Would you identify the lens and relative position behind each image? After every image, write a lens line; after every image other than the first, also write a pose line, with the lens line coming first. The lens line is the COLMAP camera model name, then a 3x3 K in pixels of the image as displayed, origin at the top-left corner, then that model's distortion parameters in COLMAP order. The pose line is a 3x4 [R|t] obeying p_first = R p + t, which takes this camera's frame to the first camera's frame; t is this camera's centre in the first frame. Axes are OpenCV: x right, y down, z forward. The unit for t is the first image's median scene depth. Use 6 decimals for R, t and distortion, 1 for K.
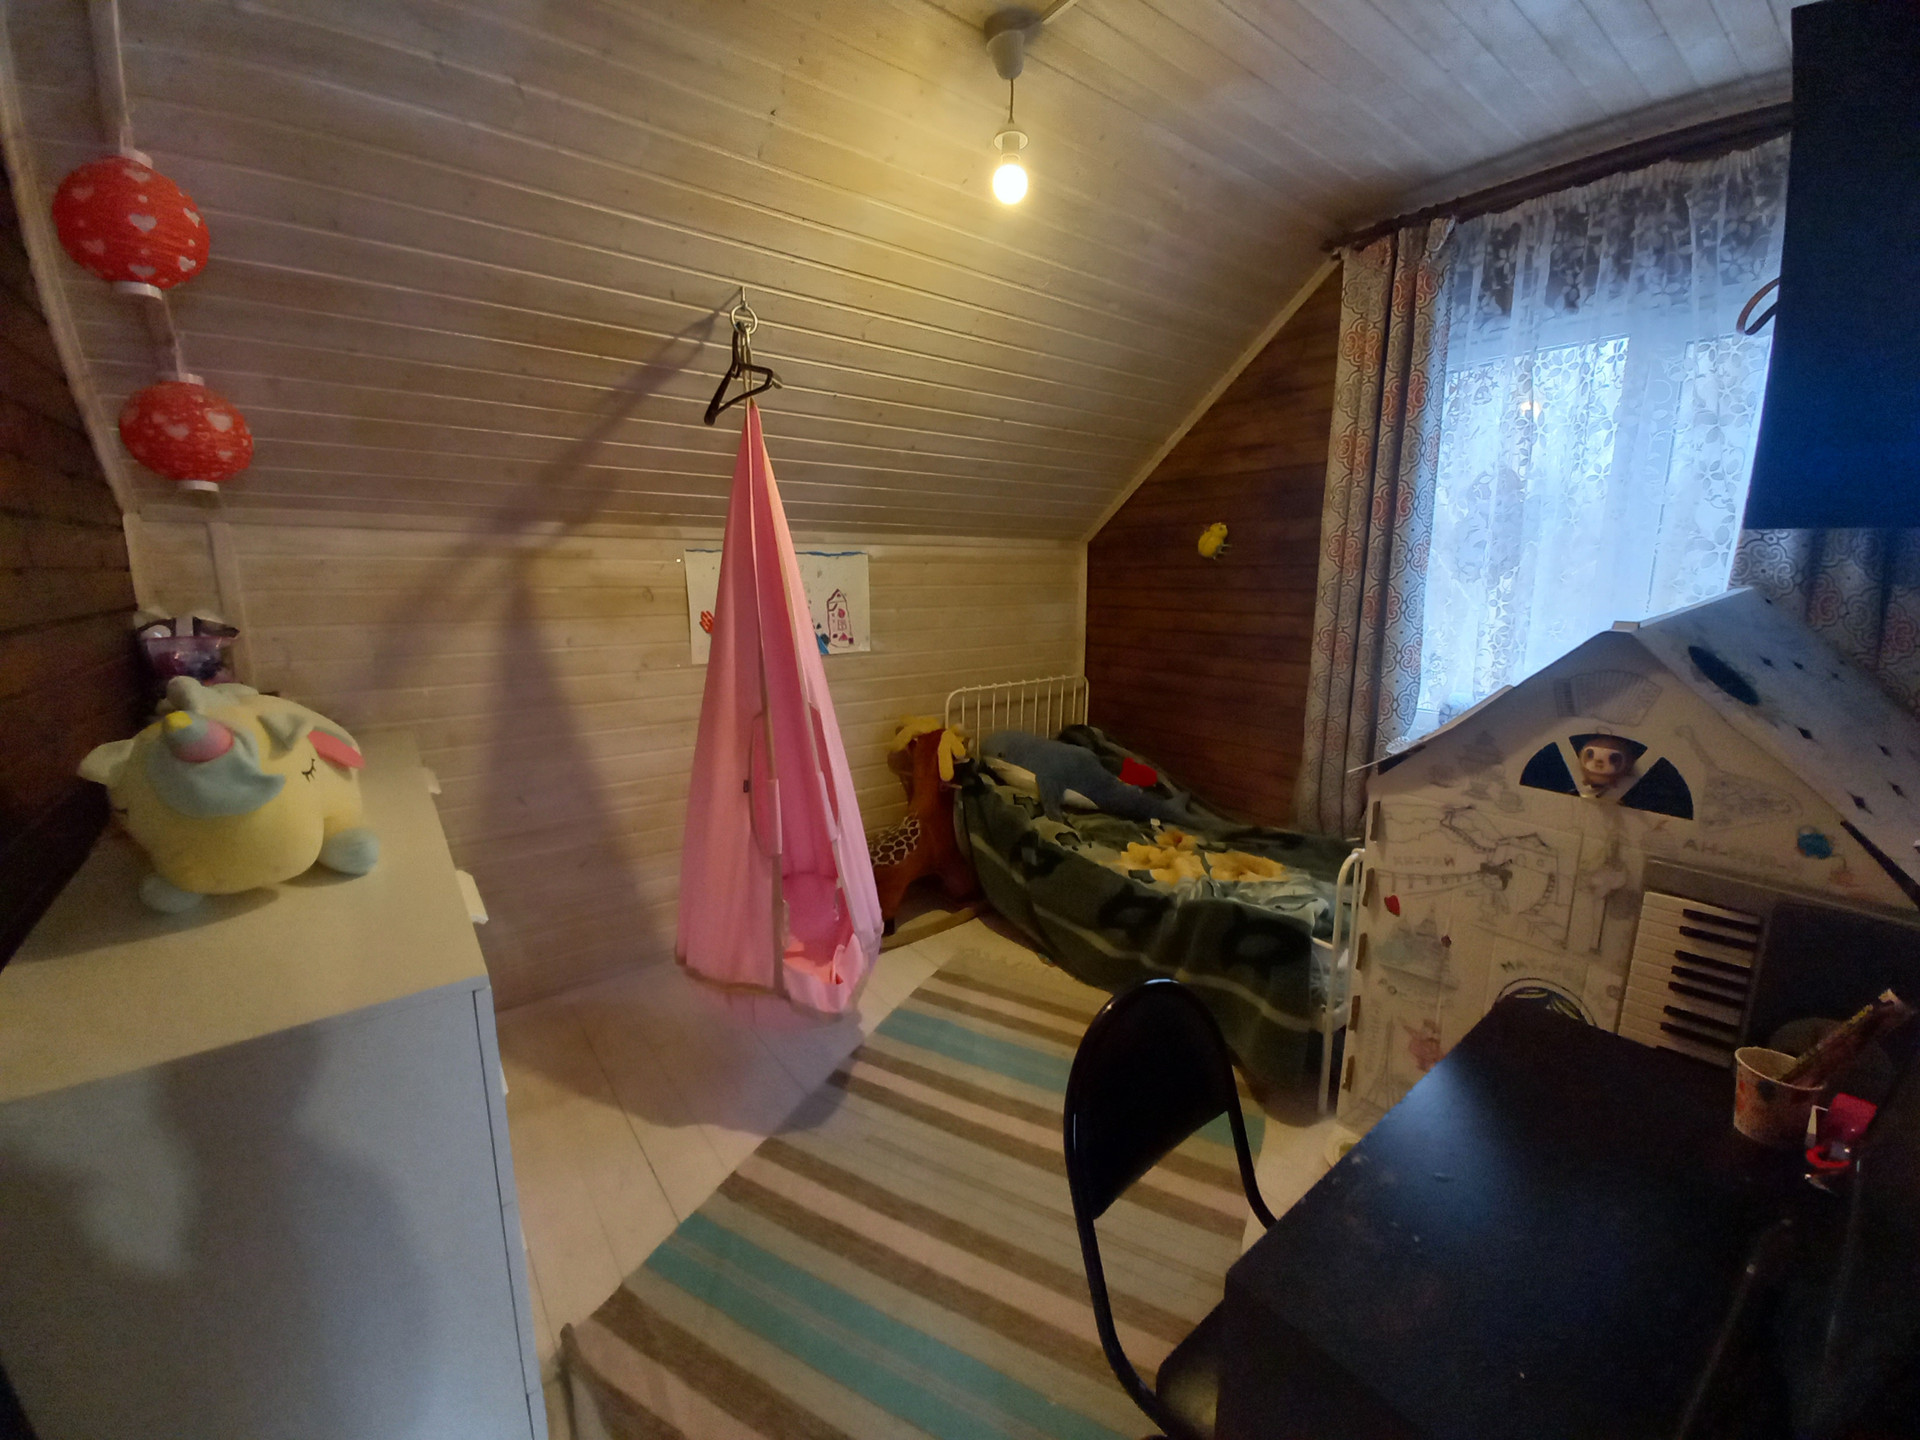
lens RADIAL K [[743.3, 0, 964.3], [0, 743.3, 724.6], [0, 0, 1]] dist [0.006451, -0.010870]
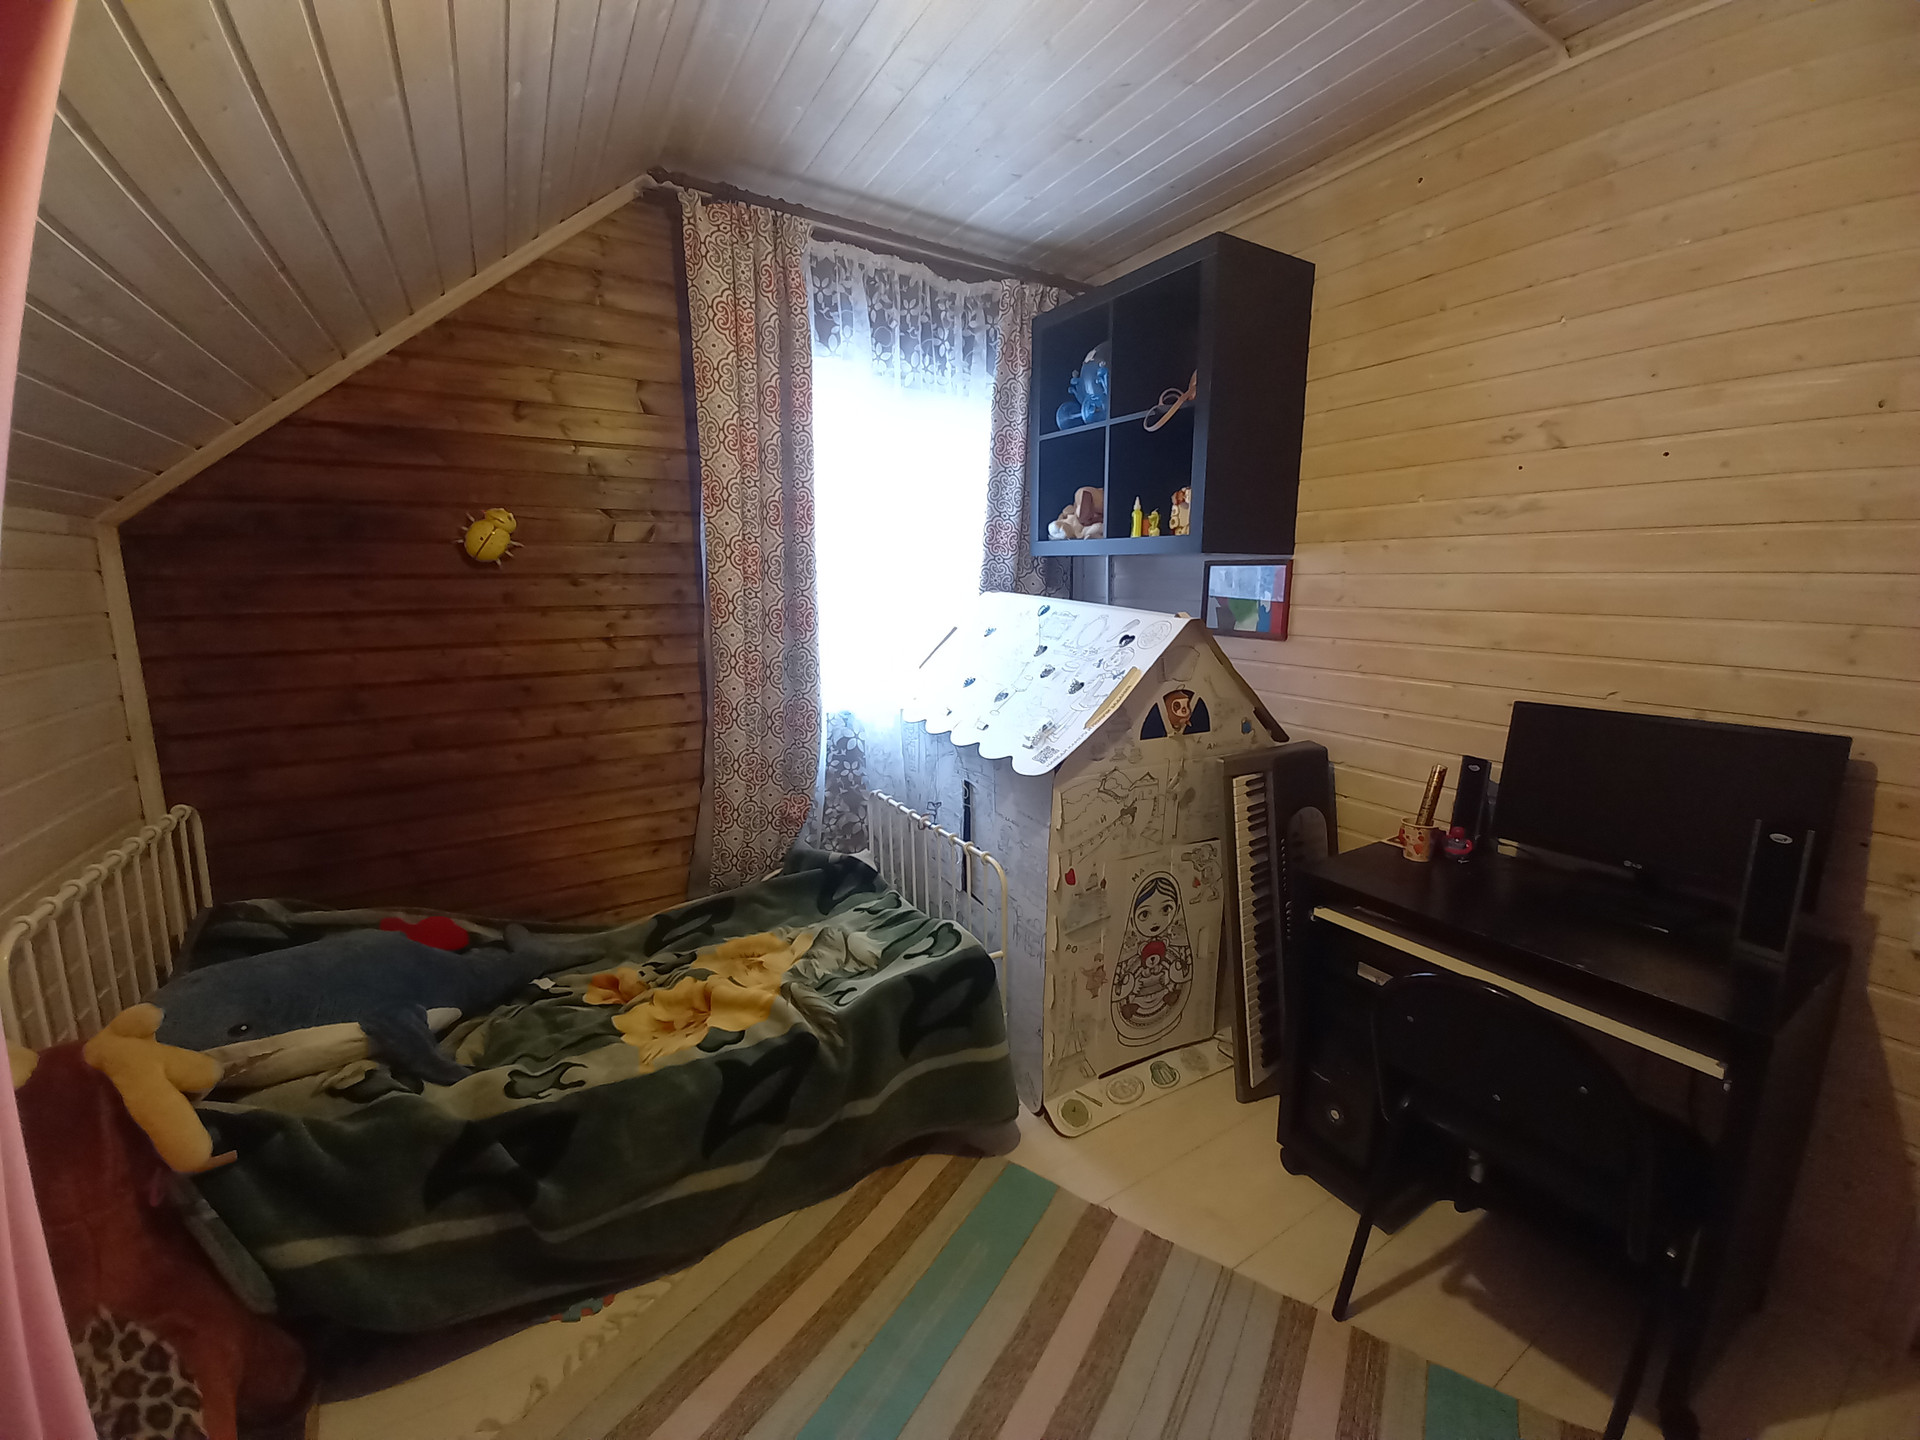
lens RADIAL K [[743.3, 0, 967.1], [0, 743.3, 718.6], [0, 0, 1]] dist [0.006451, -0.010870]
pose [[0.112559, -0.176847, 0.977781, -0.293431], [0.205635, 0.966877, 0.151203, -0.112169], [-0.972134, 0.184047, 0.145196, 0.561622]]
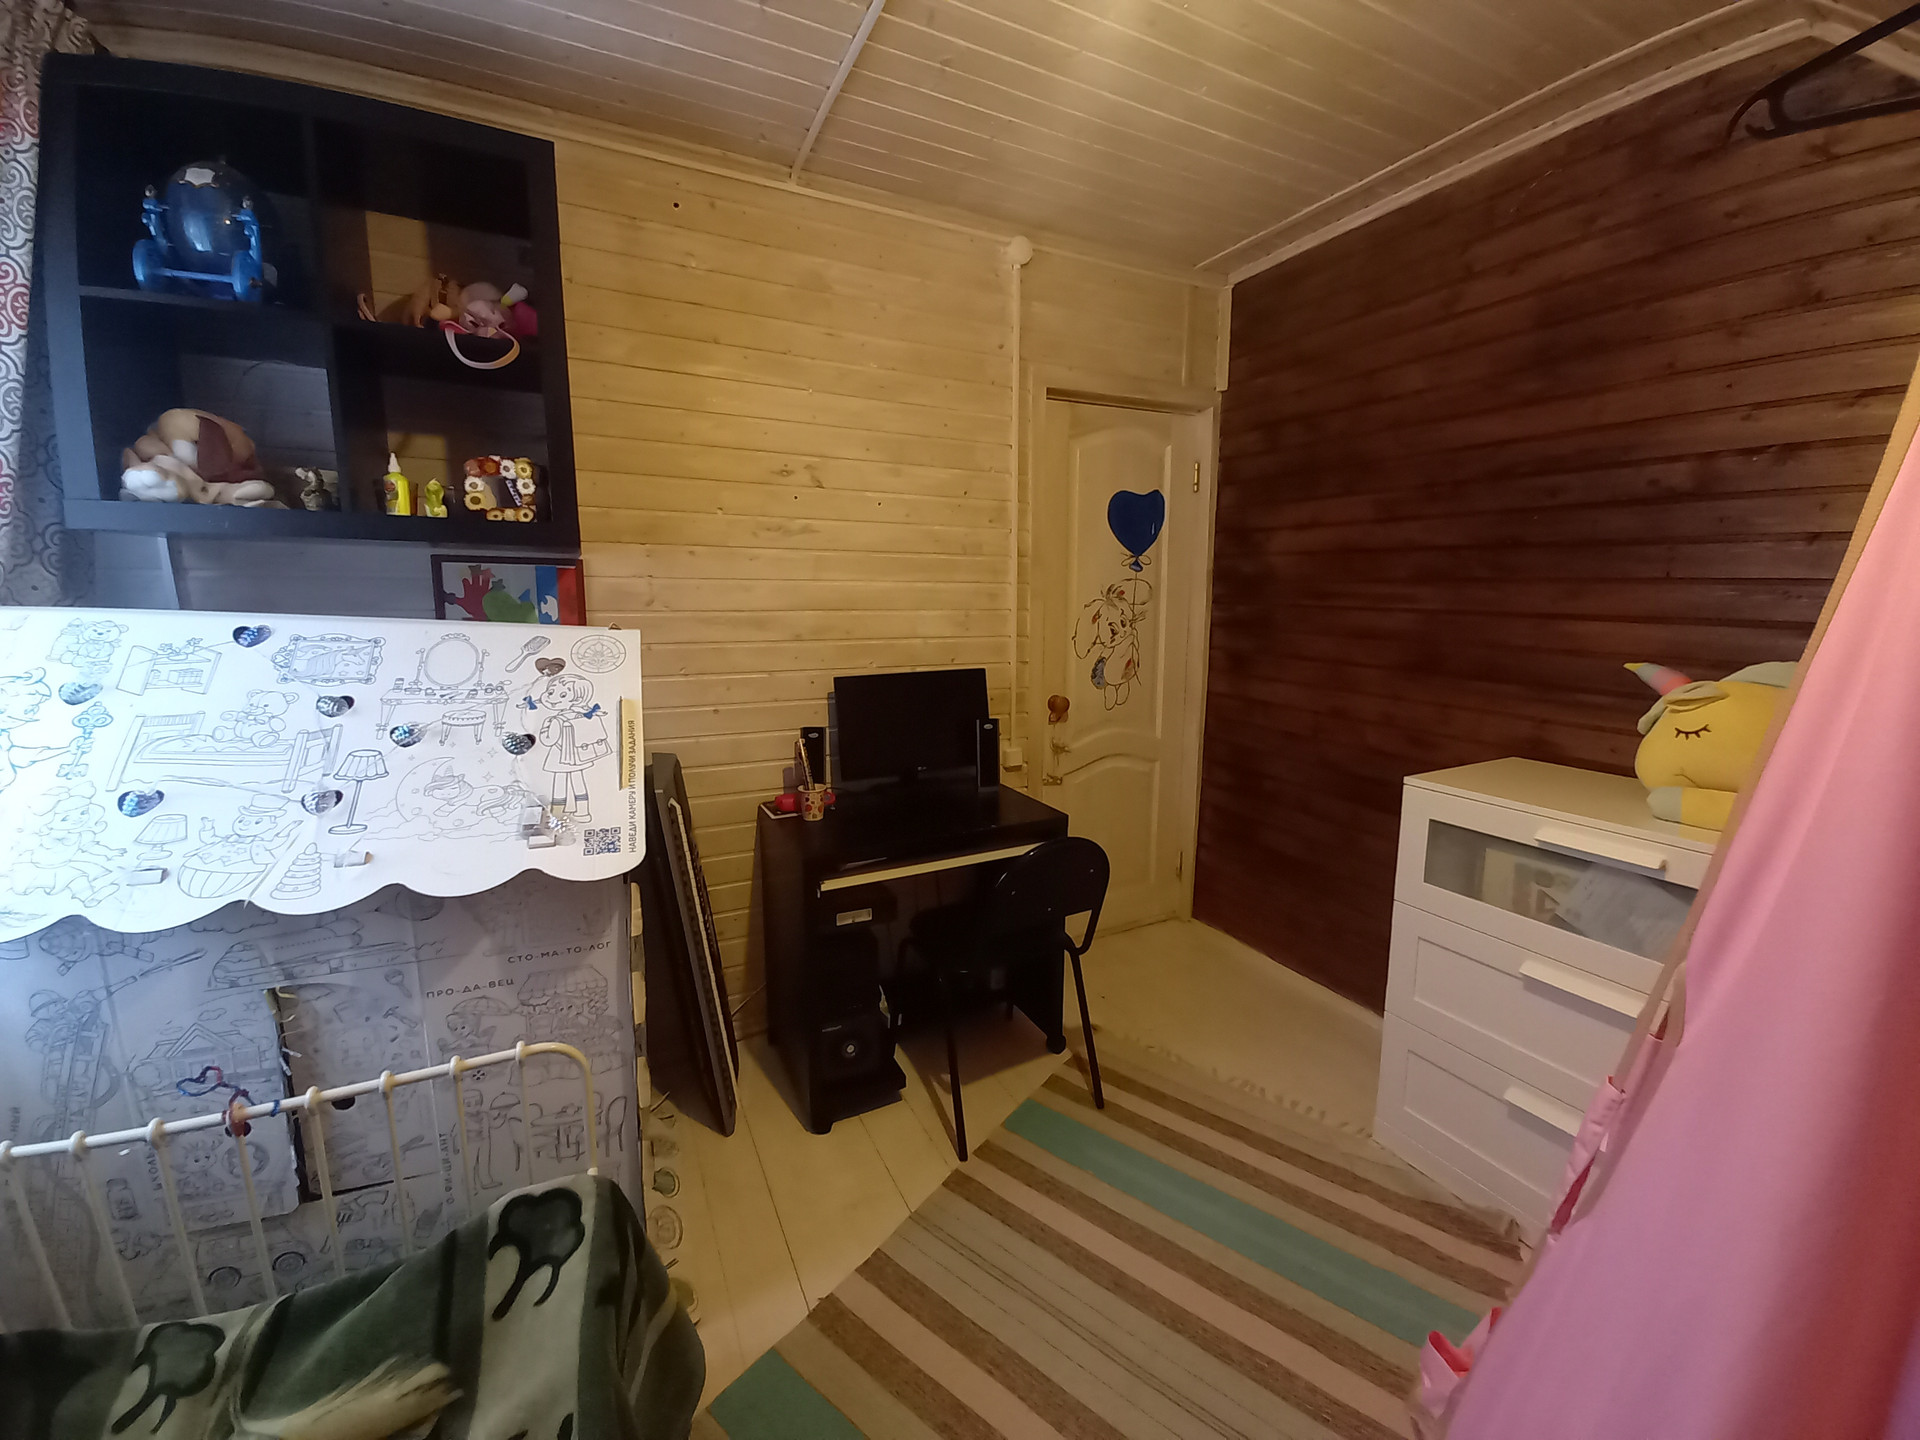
lens RADIAL K [[743.3, 0, 961.9], [0, 743.3, 720.1], [0, 0, 1]] dist [0.006451, -0.010870]
pose [[-0.981606, -0.034081, 0.187851, 0.051716], [0.037706, 0.929951, 0.365745, -0.184422], [-0.187157, 0.366101, -0.911560, 0.919381]]
